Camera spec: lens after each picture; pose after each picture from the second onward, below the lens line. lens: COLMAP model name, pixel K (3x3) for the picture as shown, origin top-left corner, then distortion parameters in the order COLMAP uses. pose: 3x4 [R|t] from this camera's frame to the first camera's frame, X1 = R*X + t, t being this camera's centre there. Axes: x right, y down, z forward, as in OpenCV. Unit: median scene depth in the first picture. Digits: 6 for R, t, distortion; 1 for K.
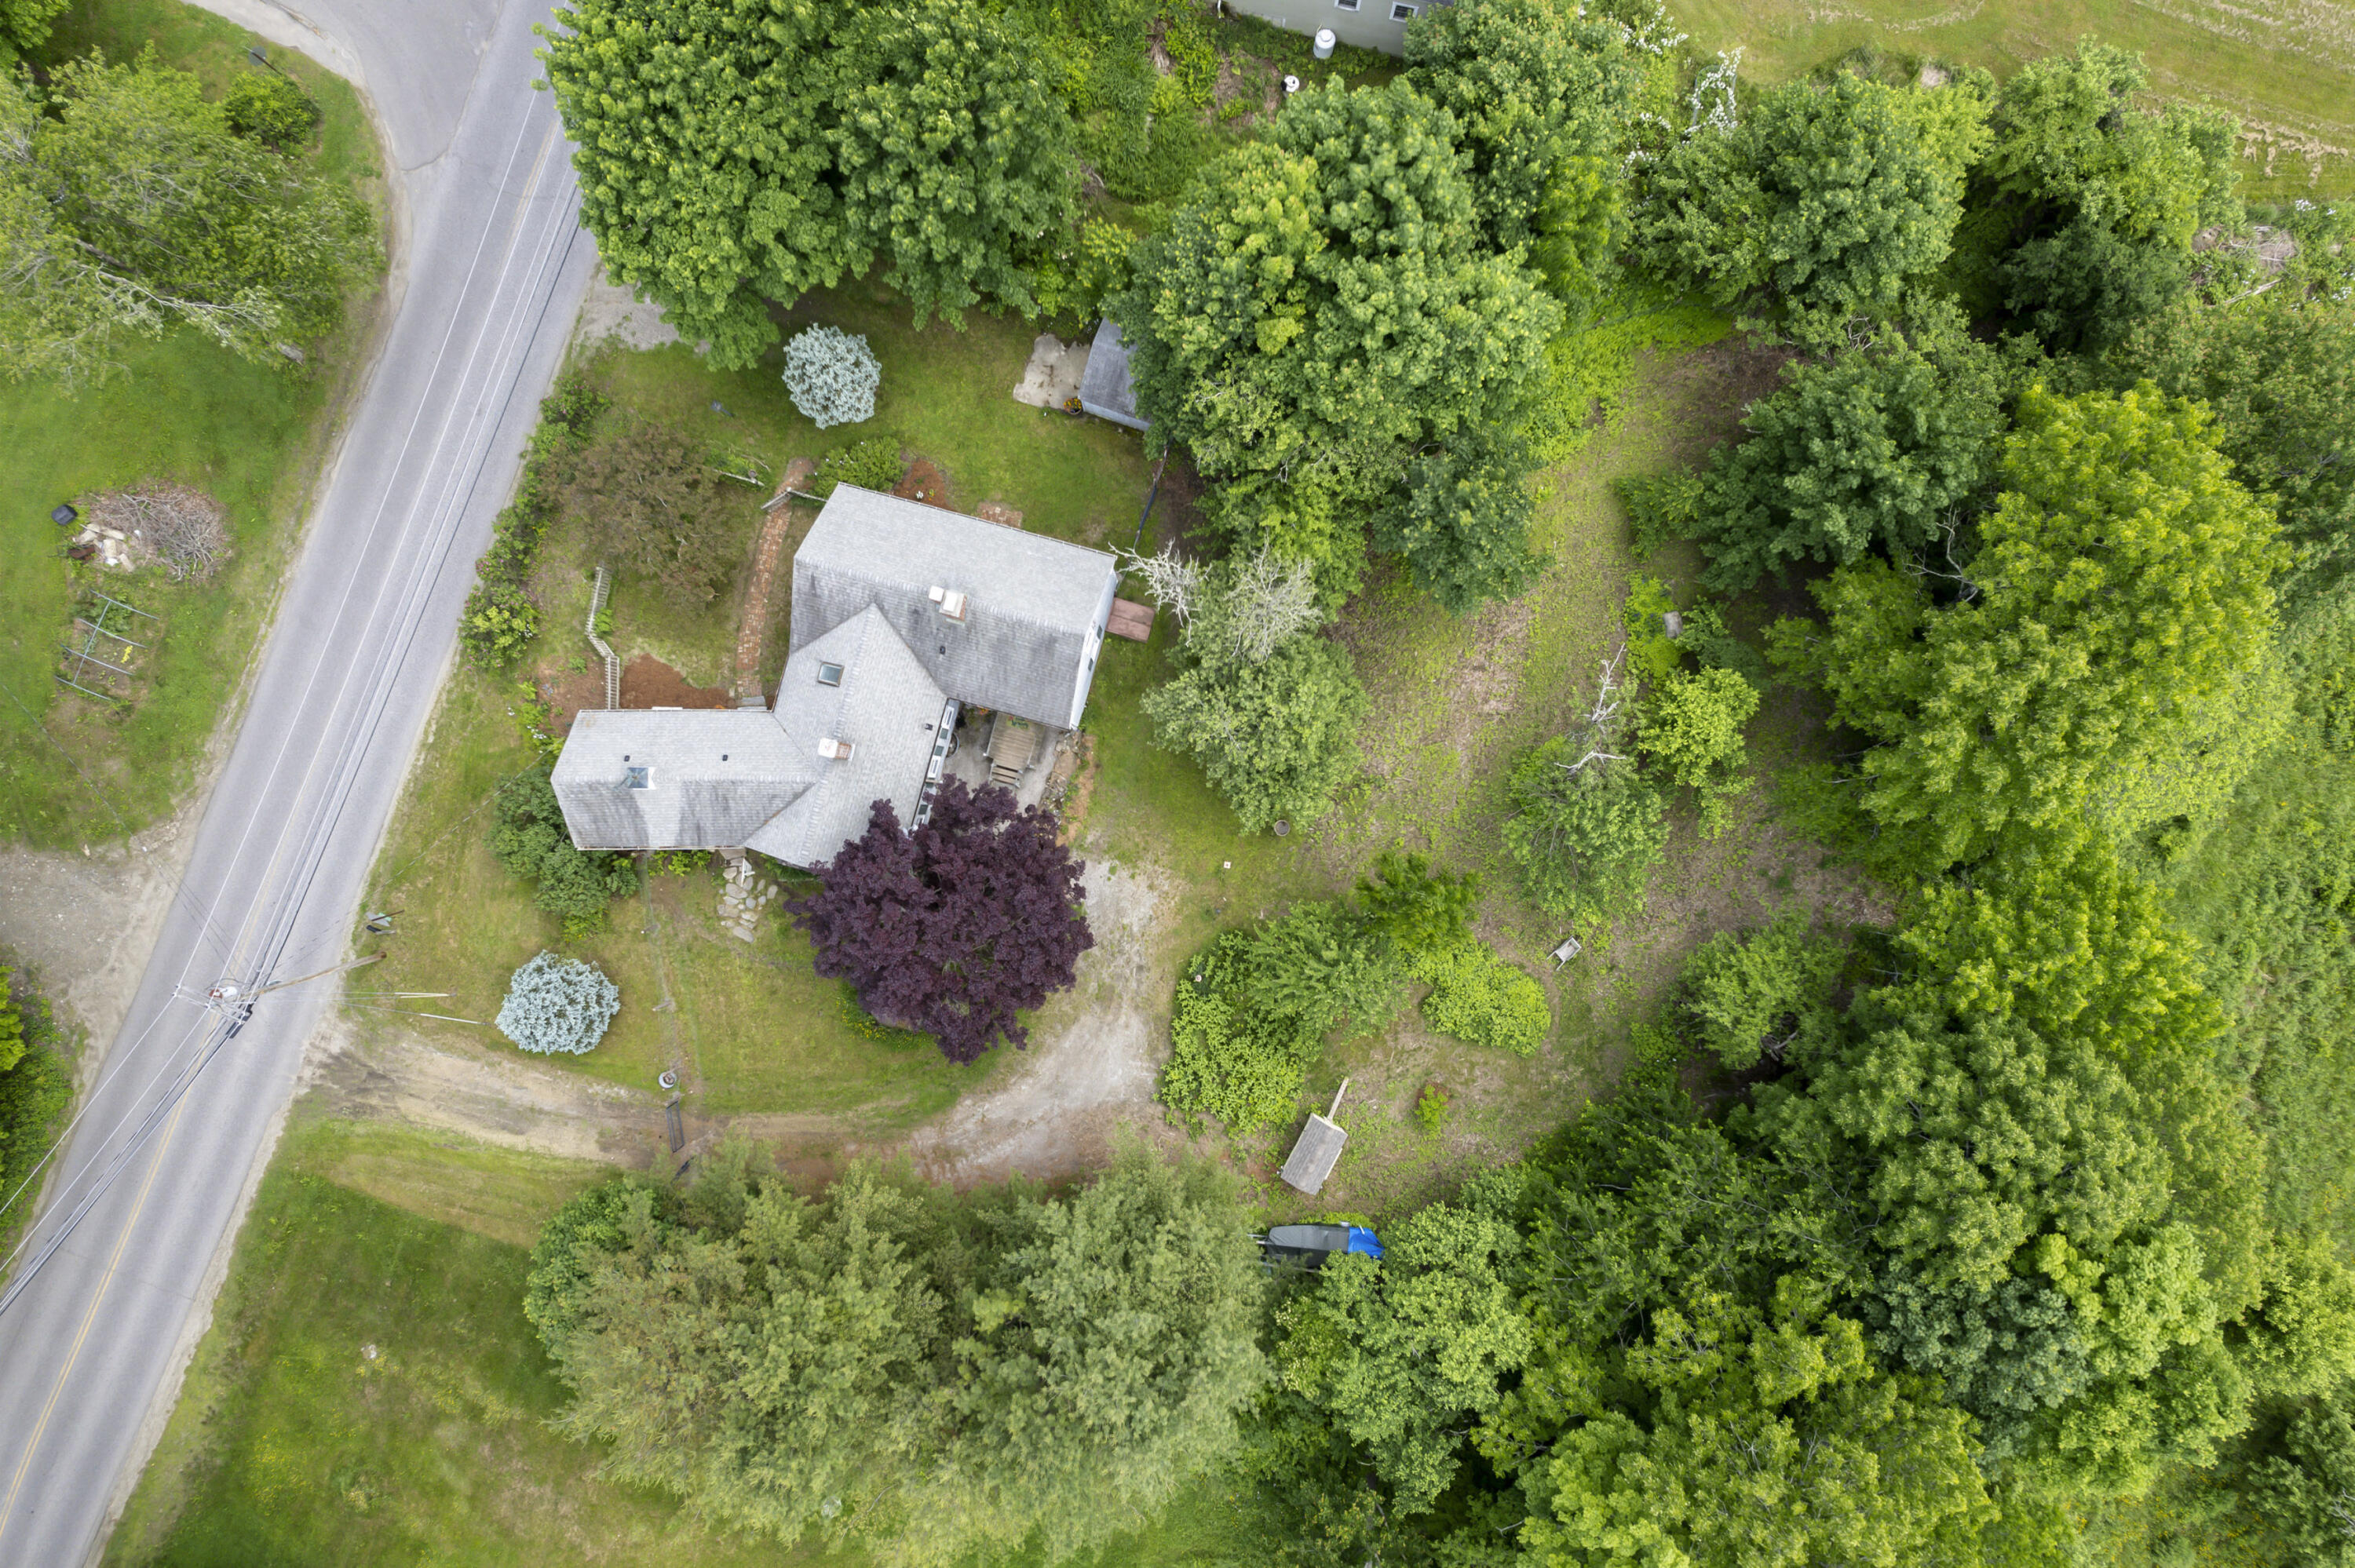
lens RADIAL K [[1519.0, 0, 1193.2], [0, 1519.0, 787.4], [0, 0, 1]] dist [-0.064136, 0.051825]
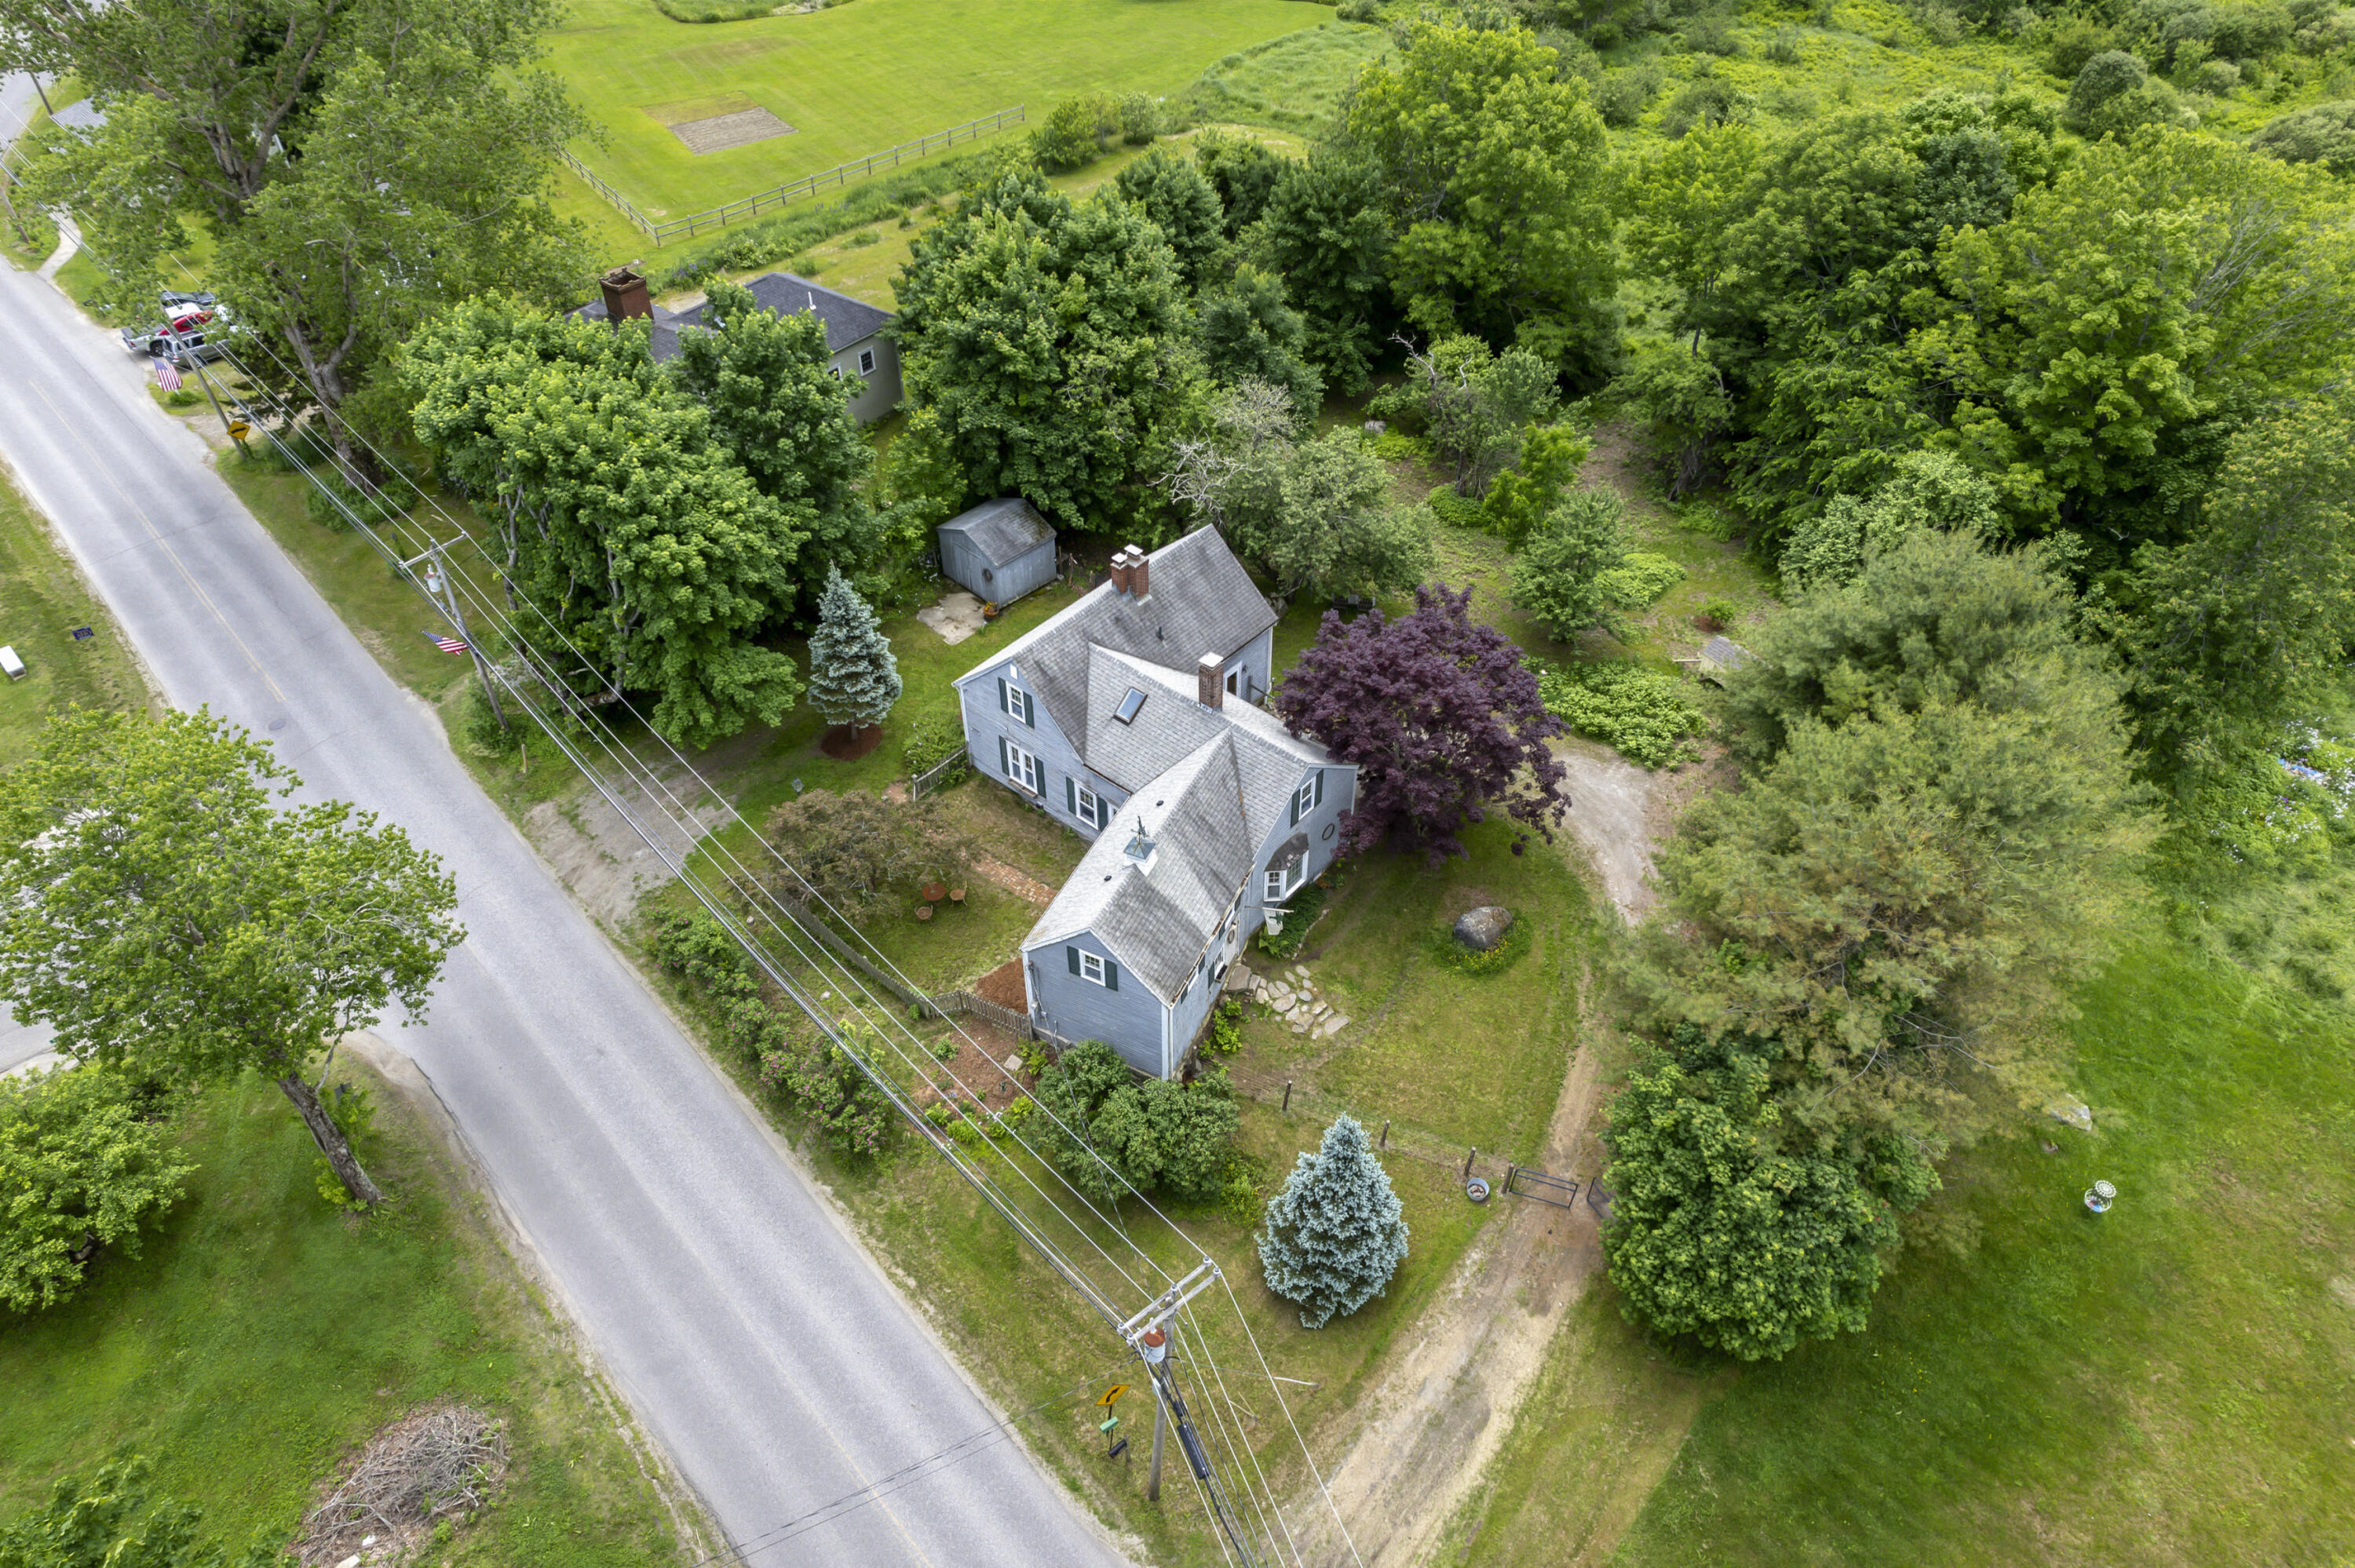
lens RADIAL K [[1519.0, 0, 1193.2], [0, 1519.0, 787.4], [0, 0, 1]] dist [-0.064136, 0.051825]
pose [[0.429381, -0.610620, 0.665414, -0.782015], [0.903066, 0.298580, -0.308742, 0.237441], [-0.010155, 0.733481, 0.679635, 0.344722]]
